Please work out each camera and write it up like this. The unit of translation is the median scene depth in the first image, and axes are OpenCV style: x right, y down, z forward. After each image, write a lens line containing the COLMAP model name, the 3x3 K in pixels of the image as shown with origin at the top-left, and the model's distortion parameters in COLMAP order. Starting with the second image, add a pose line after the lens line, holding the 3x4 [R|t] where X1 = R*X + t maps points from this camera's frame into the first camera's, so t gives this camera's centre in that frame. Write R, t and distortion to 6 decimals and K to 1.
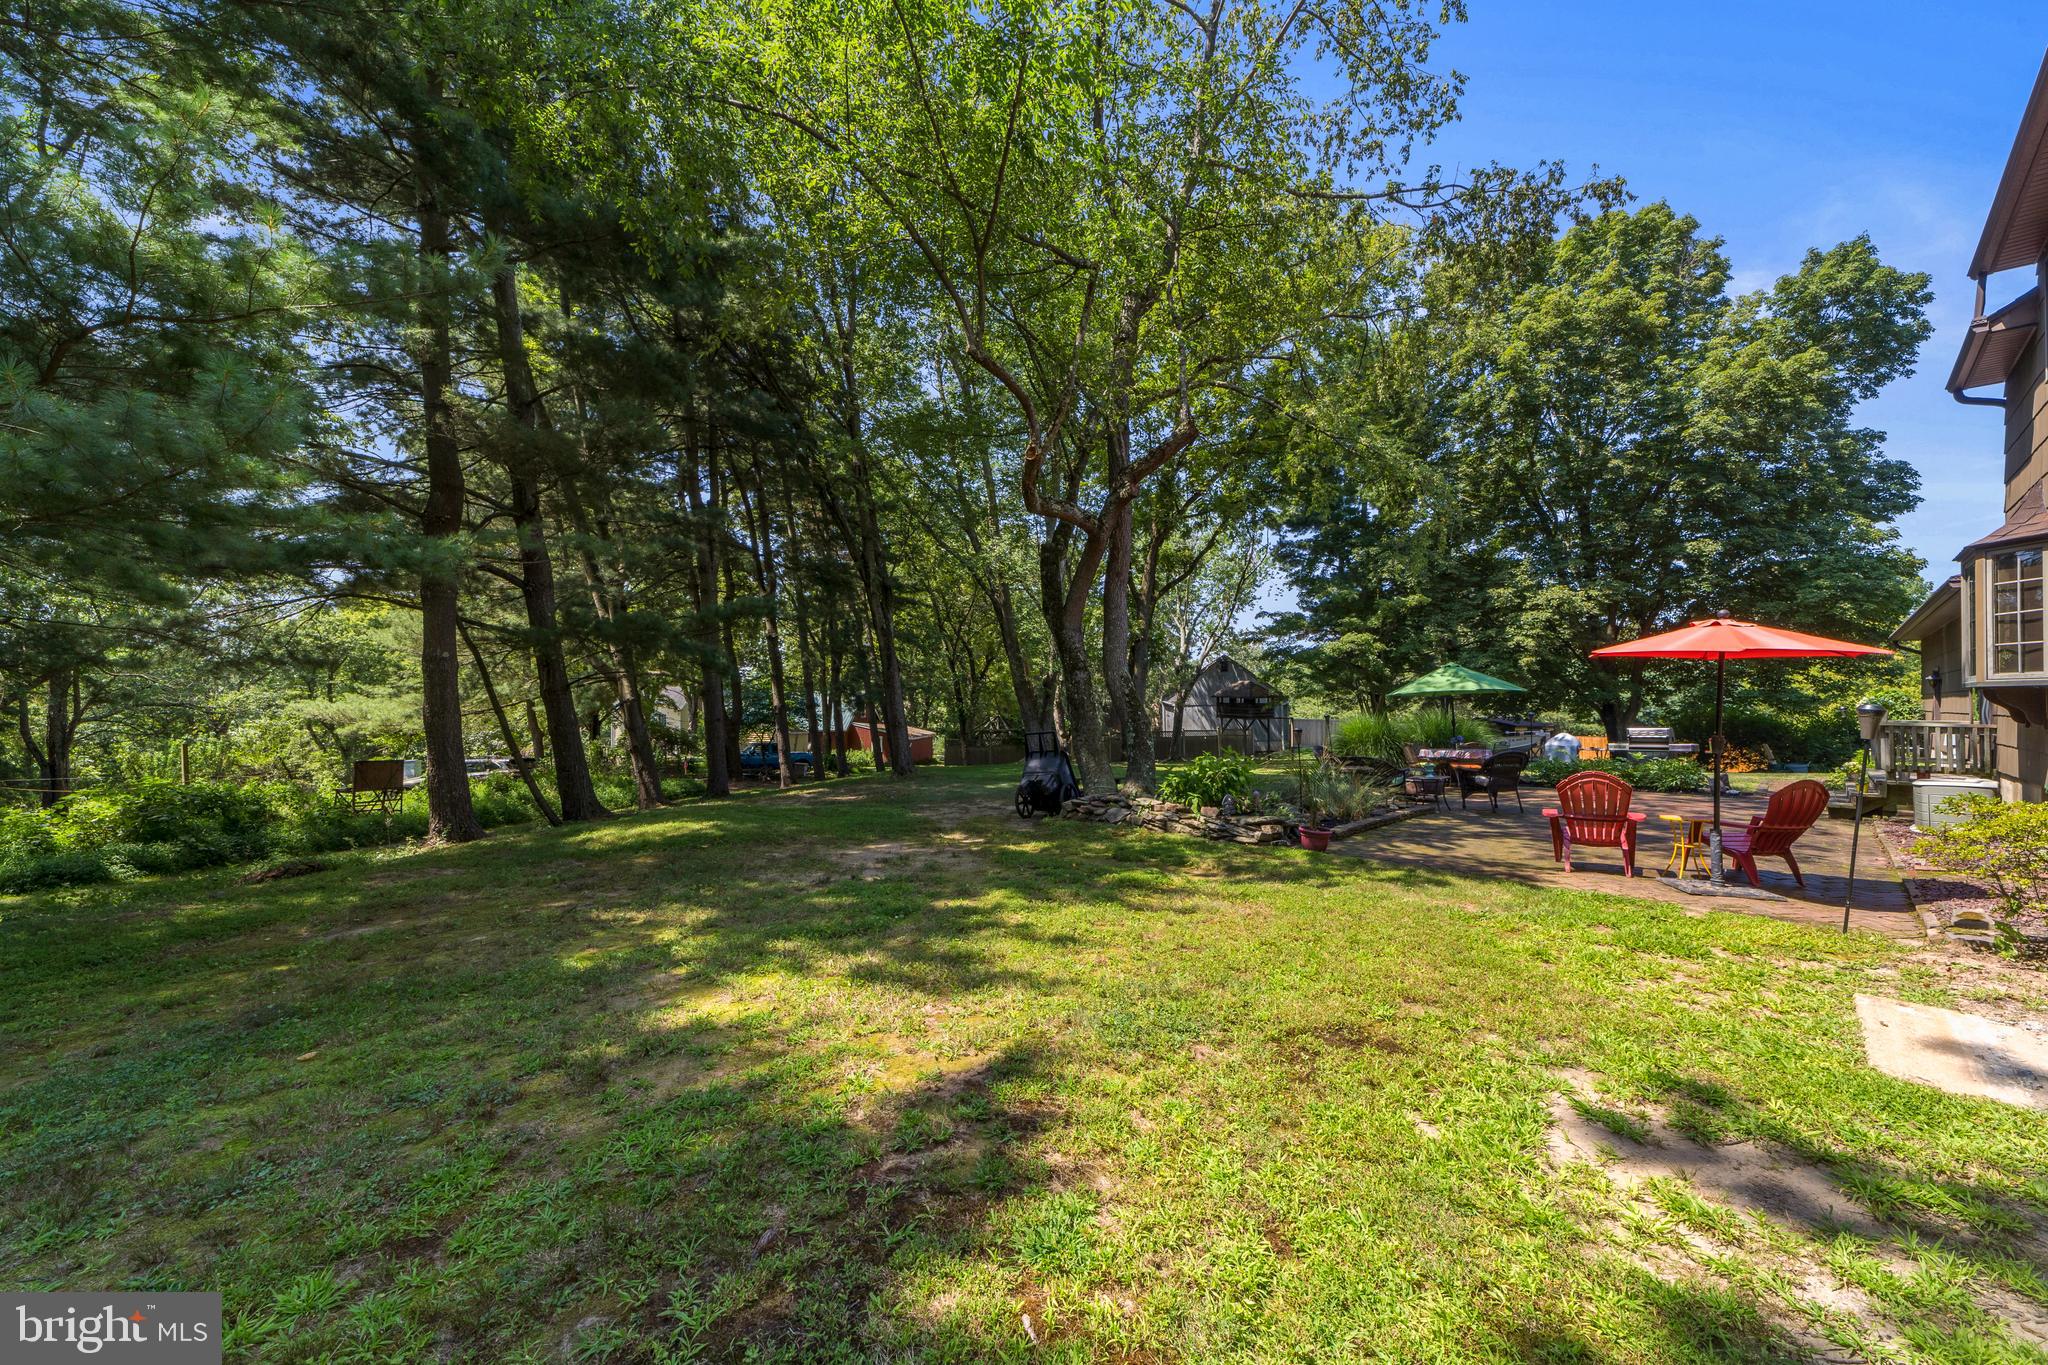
lens RADIAL K [[780.0, 0, 1020.1], [0, 780.0, 684.7], [0, 0, 1]] dist [0.000756, 0.000008]
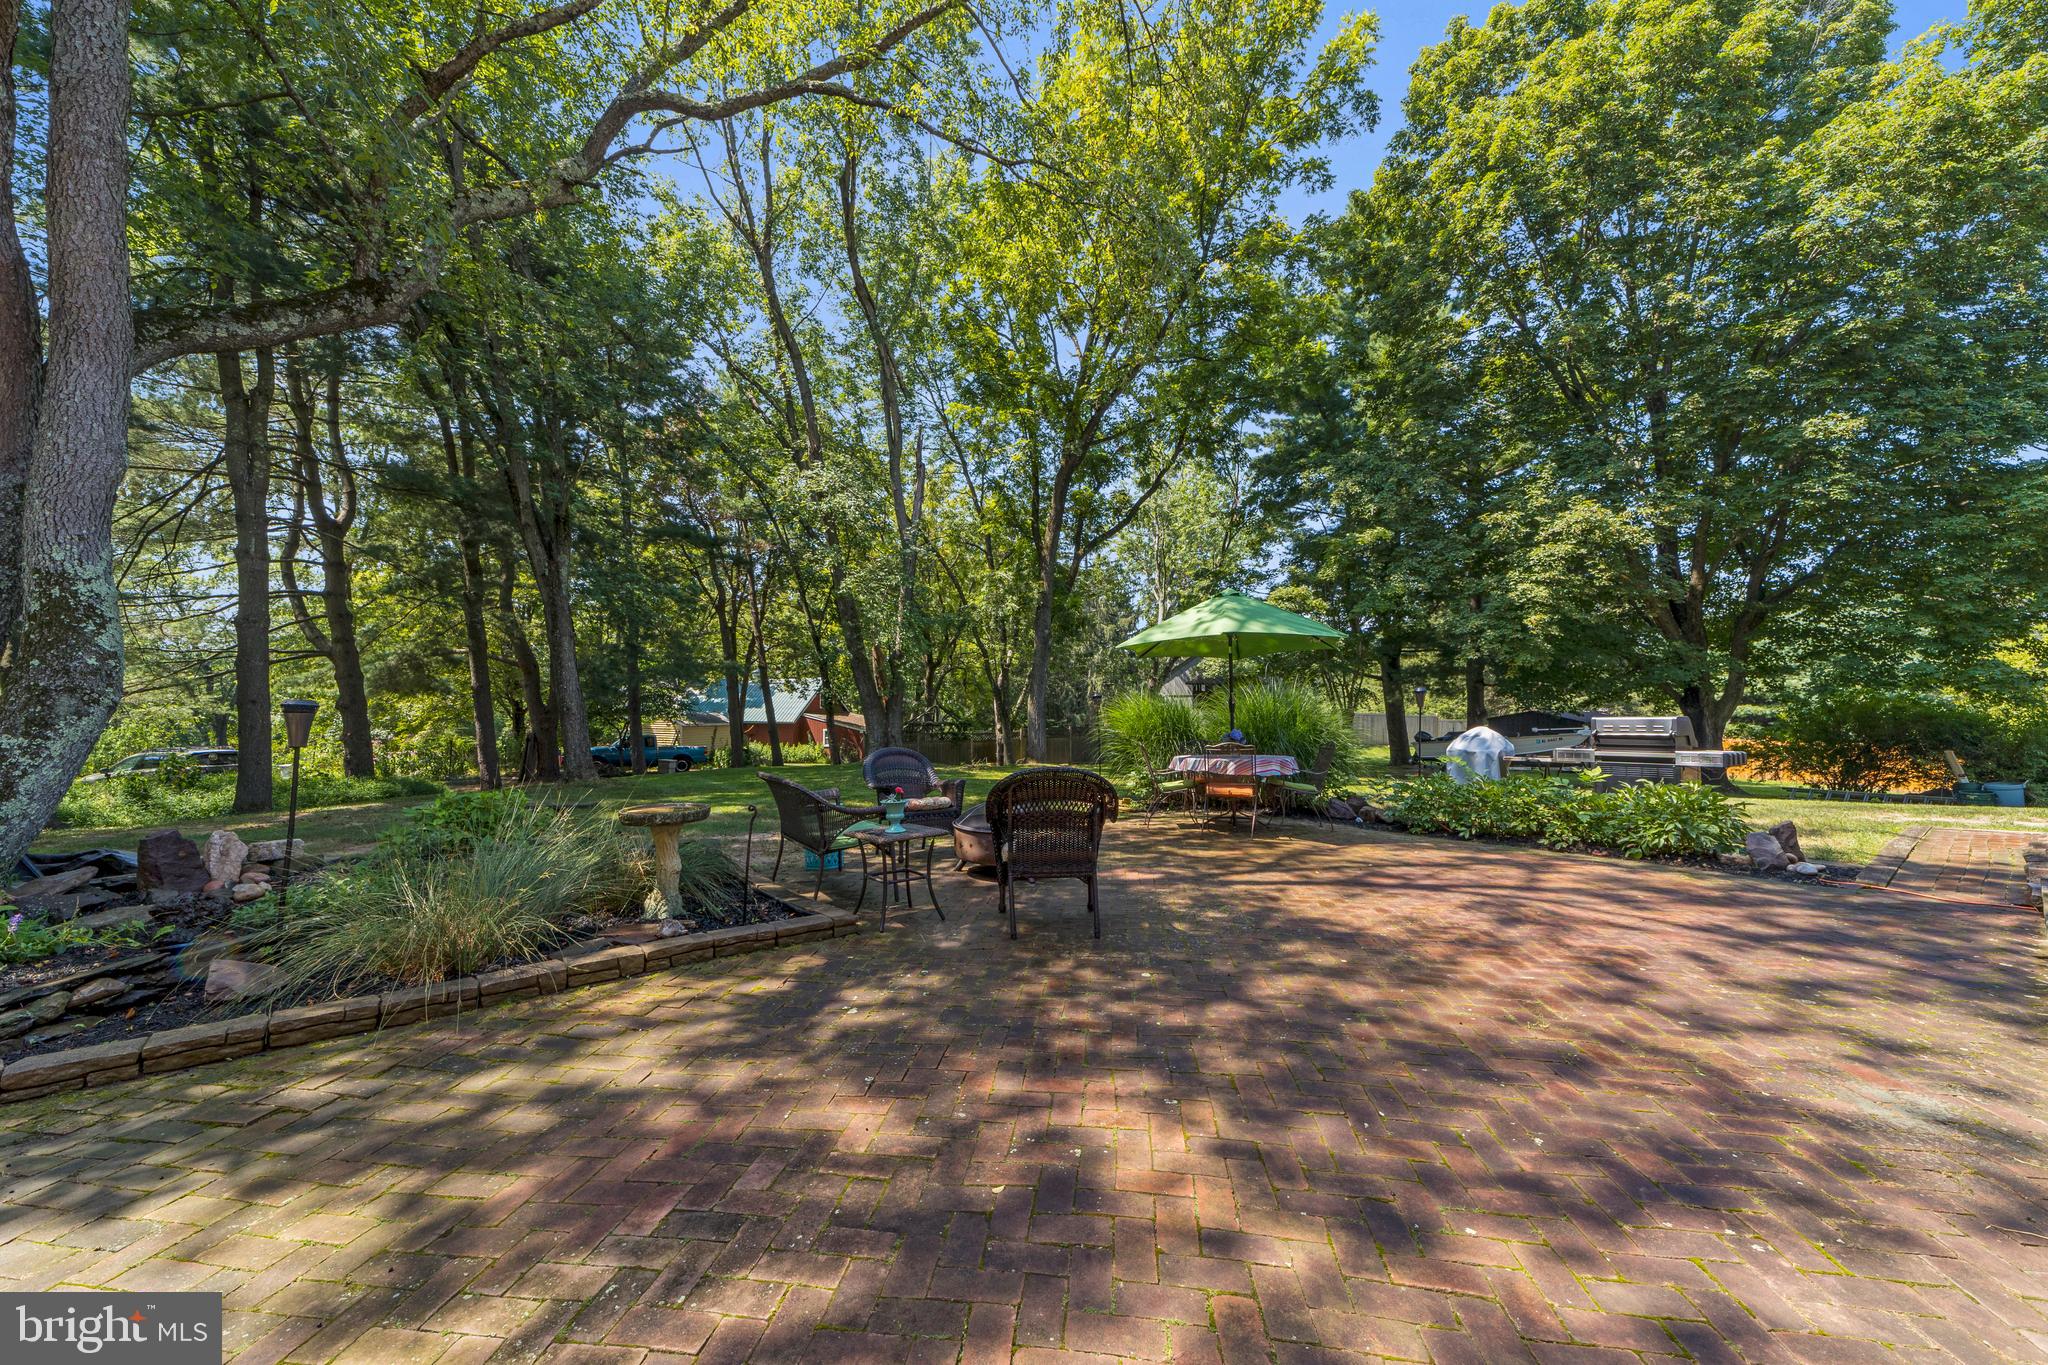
lens RADIAL K [[780.0, 0, 1027.3], [0, 780.0, 692.9], [0, 0, 1]] dist [0.000756, 0.000008]
pose [[0.992645, 0.002638, -0.121031, 0.304382], [-0.000680, 0.999868, 0.016212, 0.020502], [0.121058, -0.016010, 0.992516, 0.295385]]
